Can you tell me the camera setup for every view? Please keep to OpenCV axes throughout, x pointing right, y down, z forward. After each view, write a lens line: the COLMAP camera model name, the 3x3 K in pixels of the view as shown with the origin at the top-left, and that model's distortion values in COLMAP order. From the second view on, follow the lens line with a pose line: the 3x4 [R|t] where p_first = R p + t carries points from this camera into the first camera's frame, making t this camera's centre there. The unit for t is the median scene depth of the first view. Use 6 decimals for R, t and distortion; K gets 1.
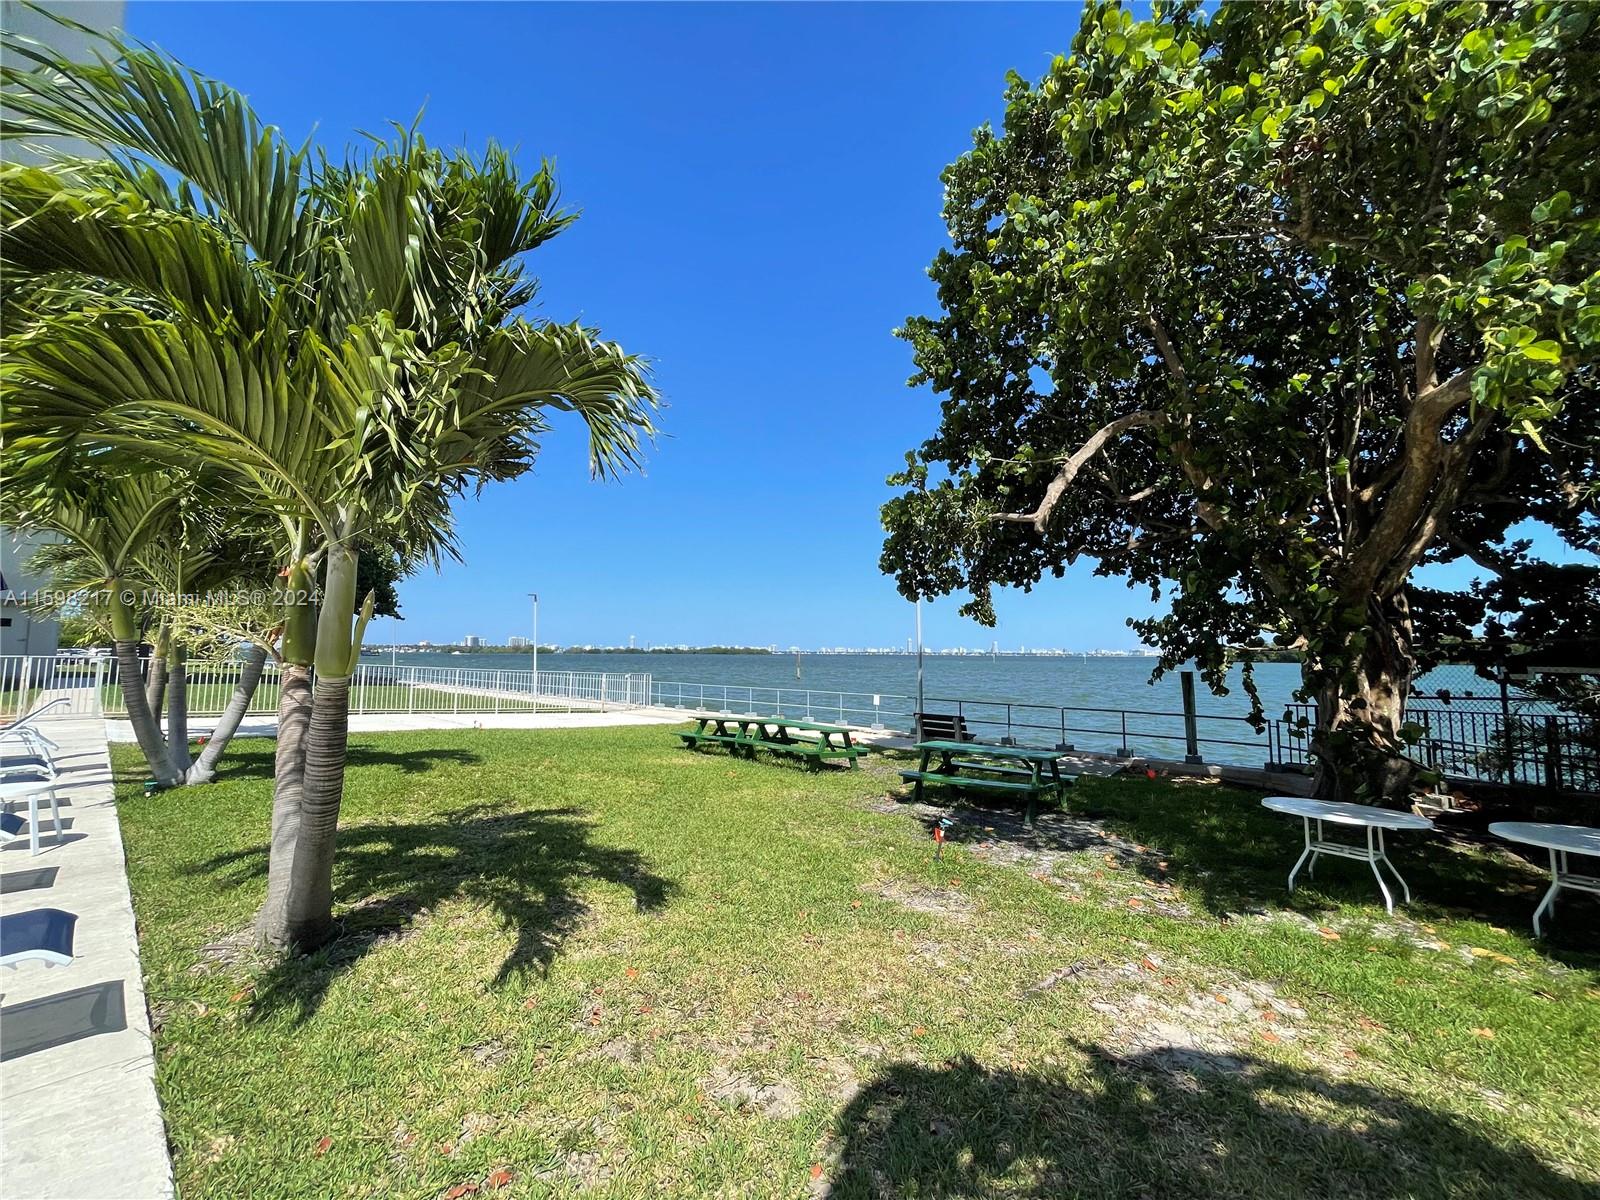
lens RADIAL K [[643.2, 0, 800.0], [0, 643.2, 600.0], [0, 0, 1]] dist [0.001233, -0.000204]
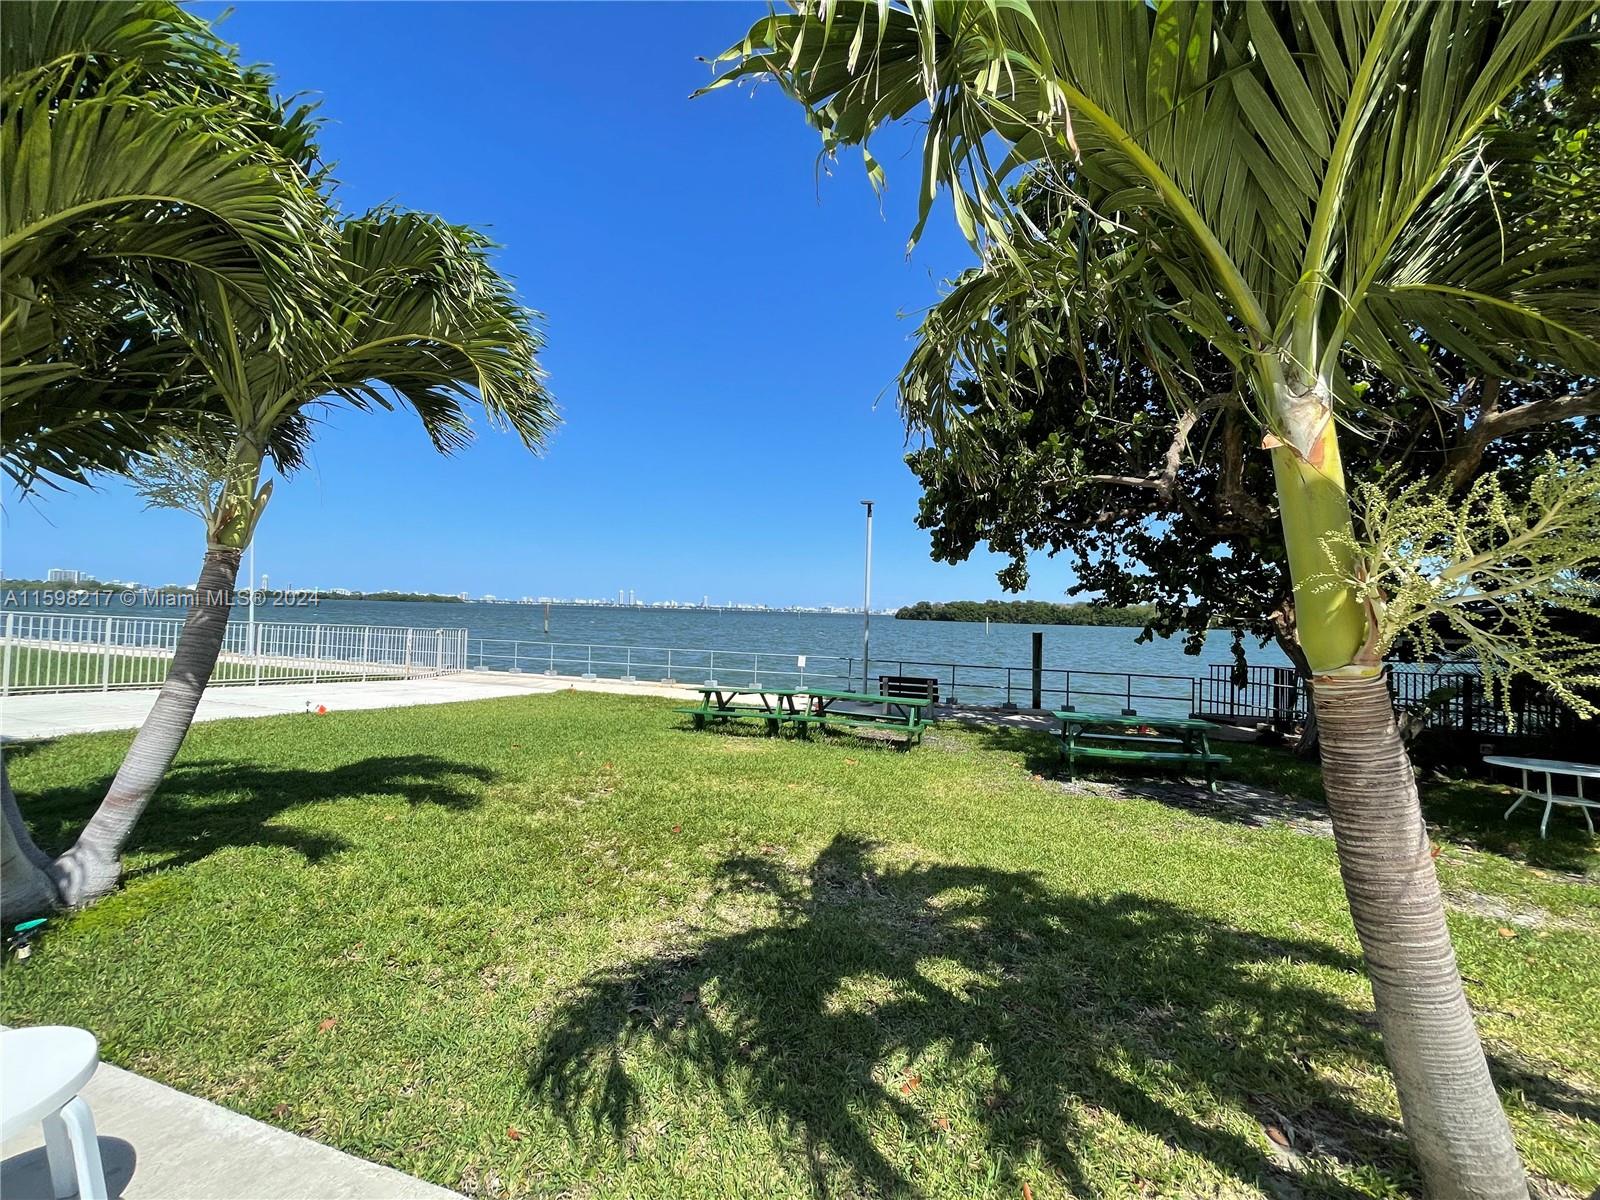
lens RADIAL K [[637.2, 0, 800.0], [0, 637.2, 600.0], [0, 0, 1]] dist [0.002362, -0.000030]
pose [[0.906766, 0.027264, 0.420751, -0.368844], [-0.057951, 0.996496, 0.060318, 0.014087], [-0.417632, -0.079078, 0.905168, 0.224834]]
